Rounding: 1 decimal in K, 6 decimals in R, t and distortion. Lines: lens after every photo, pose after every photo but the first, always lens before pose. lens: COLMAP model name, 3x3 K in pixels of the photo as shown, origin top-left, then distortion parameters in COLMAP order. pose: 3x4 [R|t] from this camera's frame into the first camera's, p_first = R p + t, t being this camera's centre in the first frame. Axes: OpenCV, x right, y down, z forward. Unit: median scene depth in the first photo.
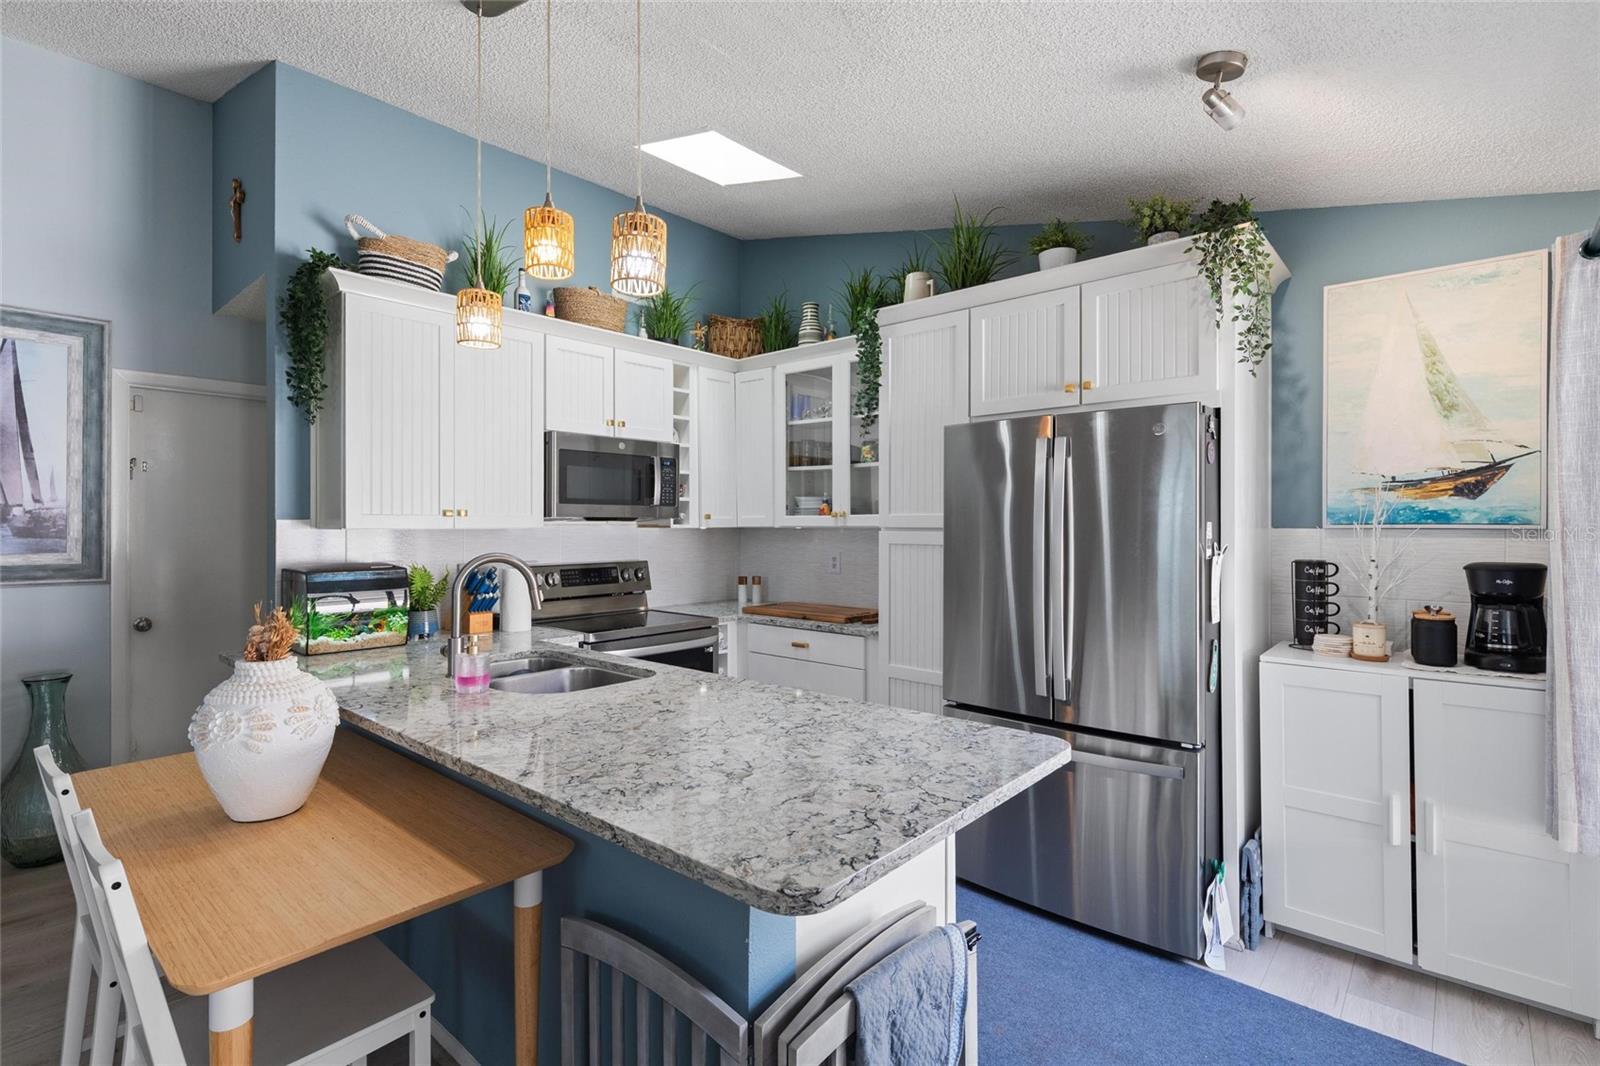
lens RADIAL K [[745.6, 0, 805.0], [0, 745.6, 529.4], [0, 0, 1]] dist [-0.002400, -0.000538]
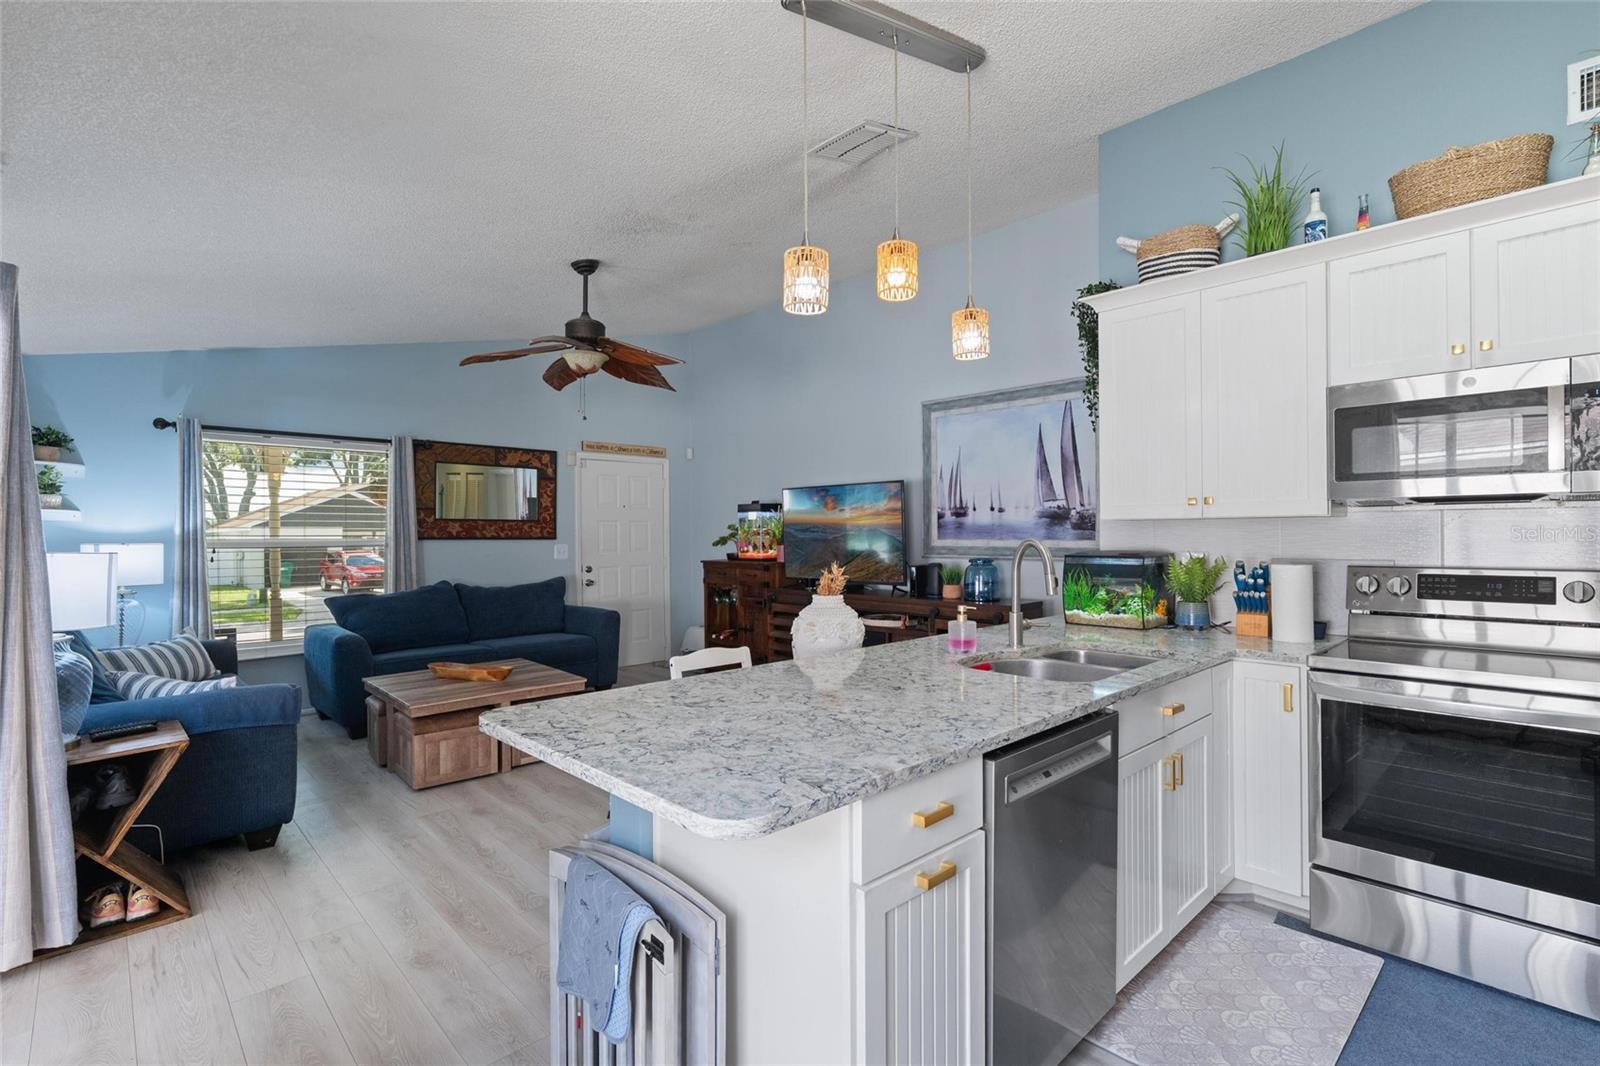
lens RADIAL K [[745.6, 0, 796.0], [0, 745.6, 534.7], [0, 0, 1]] dist [-0.002400, -0.000538]
pose [[-0.095064, 0.000718, -0.995471, 0.510104], [0.001440, 0.999999, 0.000583, 0.019349], [0.995470, -0.001378, -0.095065, 0.577418]]
